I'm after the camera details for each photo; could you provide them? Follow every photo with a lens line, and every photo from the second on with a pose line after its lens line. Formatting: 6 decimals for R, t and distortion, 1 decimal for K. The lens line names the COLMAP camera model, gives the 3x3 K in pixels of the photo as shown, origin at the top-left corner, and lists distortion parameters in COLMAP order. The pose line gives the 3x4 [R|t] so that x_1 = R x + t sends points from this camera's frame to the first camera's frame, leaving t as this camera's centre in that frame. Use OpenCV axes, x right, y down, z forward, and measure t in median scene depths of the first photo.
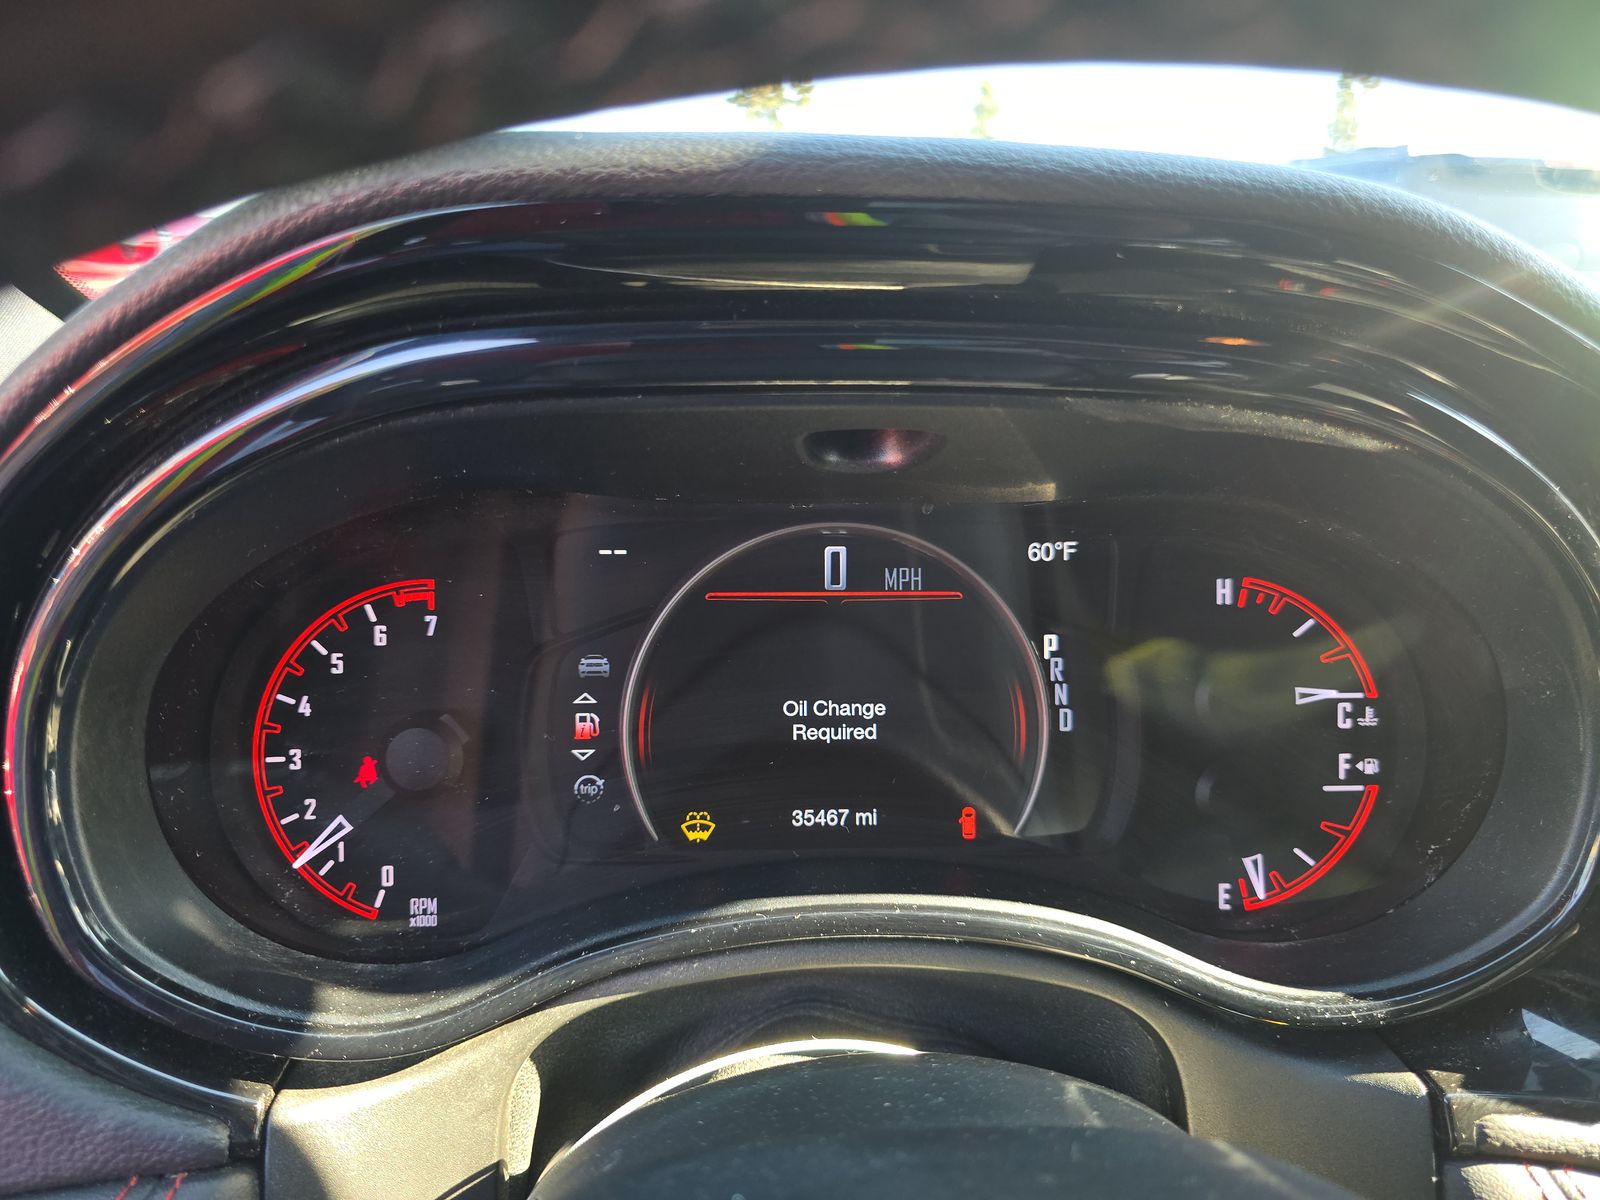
lens RADIAL K [[1097.8, 0, 800.0], [0, 1097.8, 600.0], [0, 0, 1]] dist [0.001107, -0.018578]
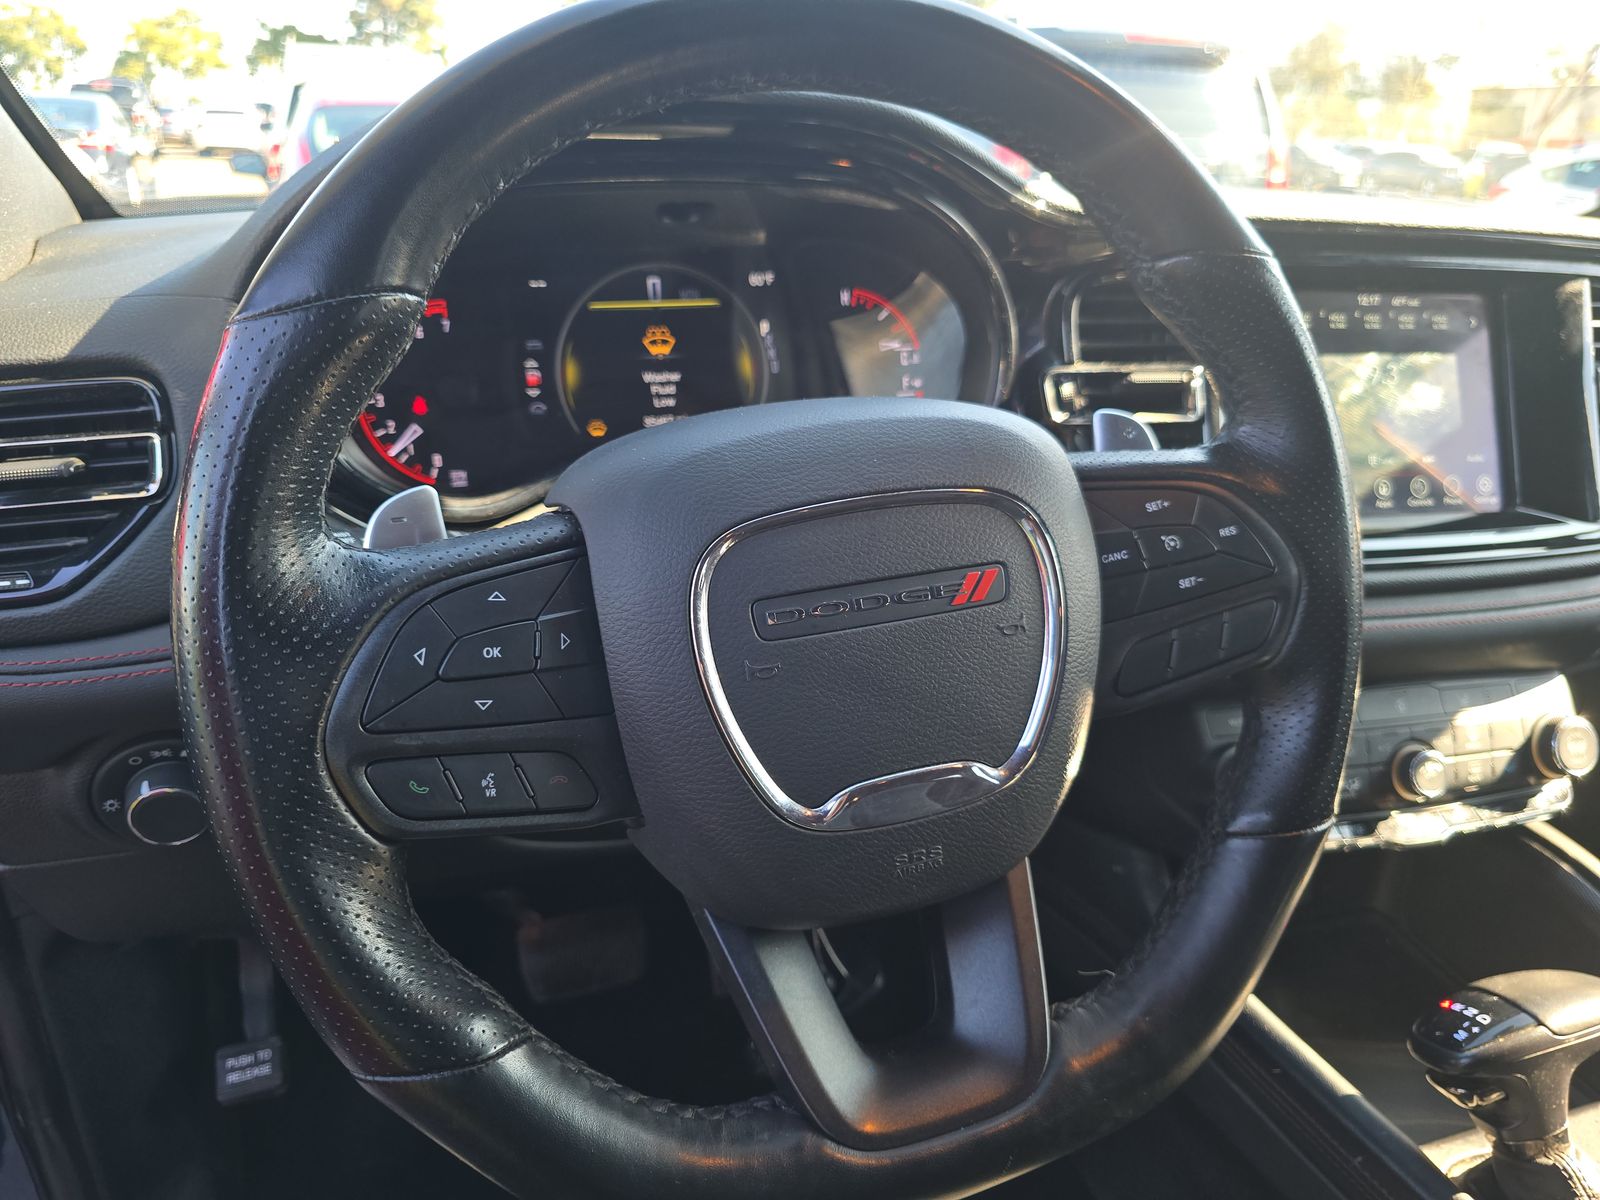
lens RADIAL K [[1097.8, 0, 800.0], [0, 1097.8, 600.0], [0, 0, 1]] dist [0.001107, -0.018578]
pose [[0.956200, -0.105034, 0.273219, -0.307411], [0.071630, 0.988988, 0.129510, 0.277064], [-0.283813, -0.104267, 0.953194, -0.972139]]
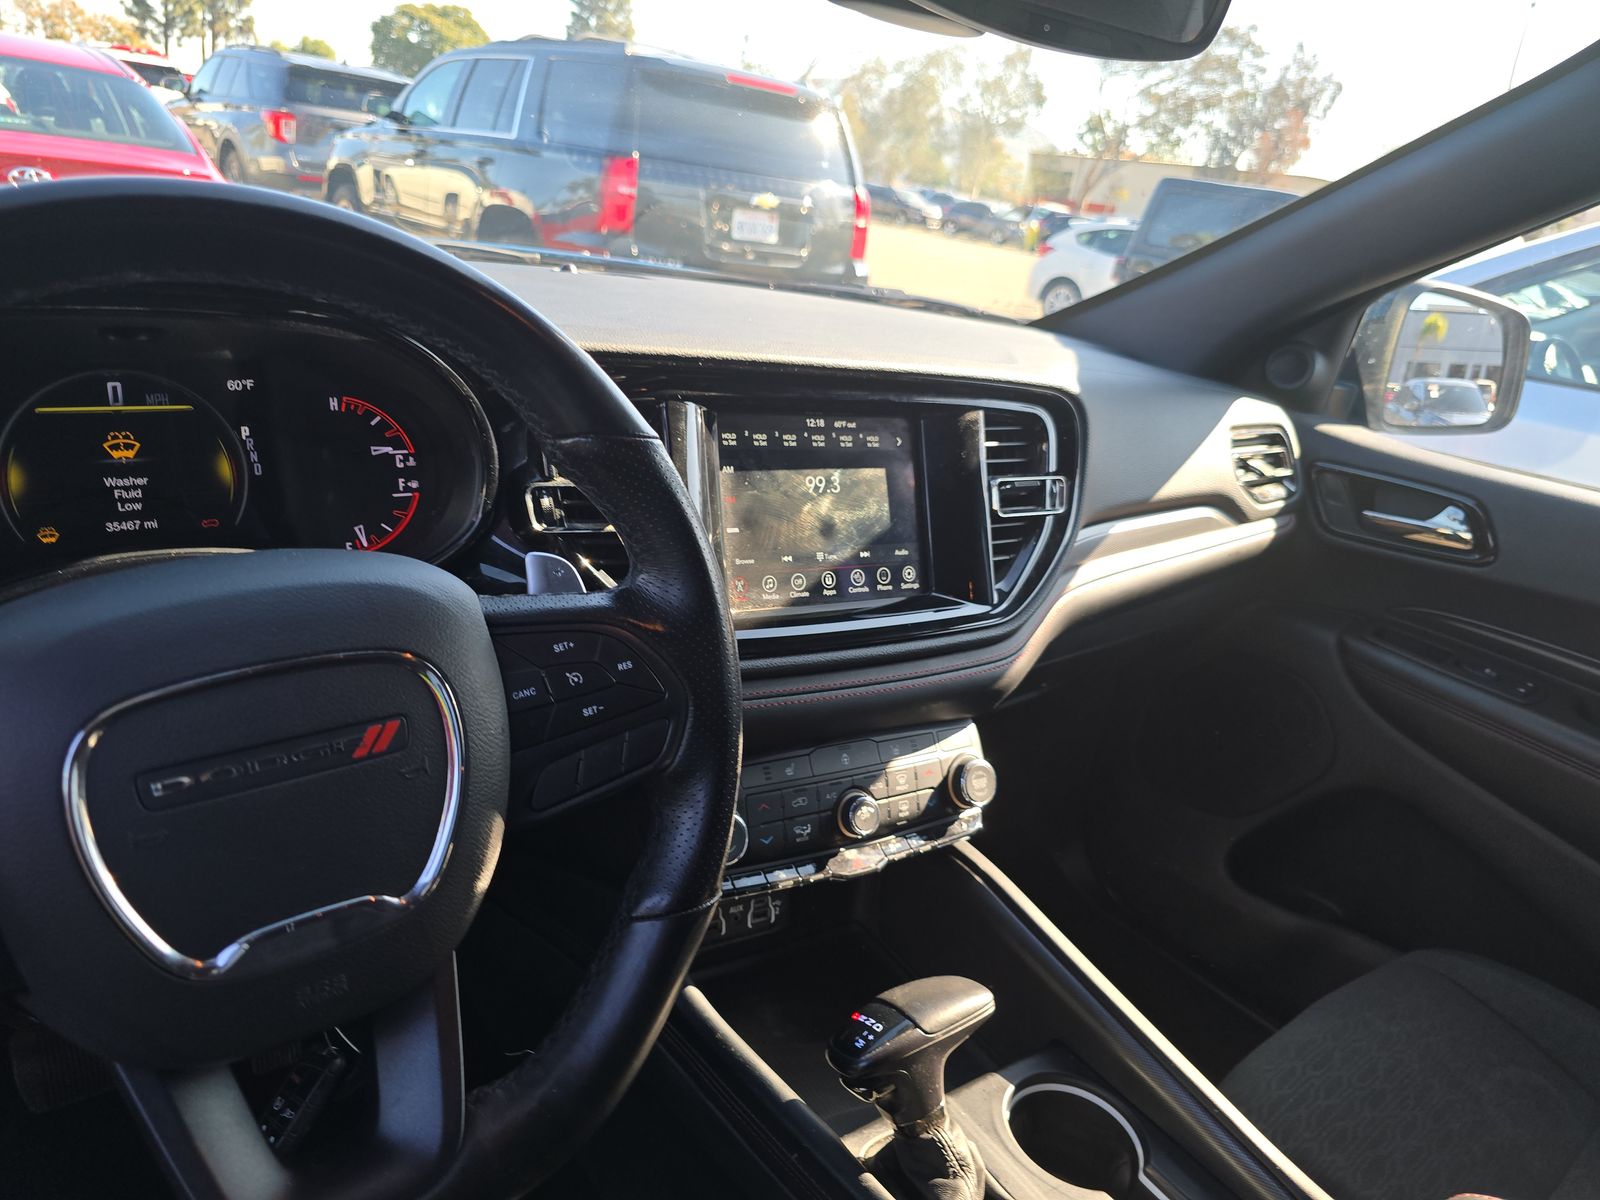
lens RADIAL K [[1073.3, 0, 797.3], [0, 1073.3, 595.2], [0, 0, 1]] dist [0.052463, -0.077385]
pose [[0.813229, -0.115908, 0.570284, -0.116586], [0.040350, 0.988836, 0.143437, 0.093561], [-0.580543, -0.093636, 0.808827, -1.232241]]
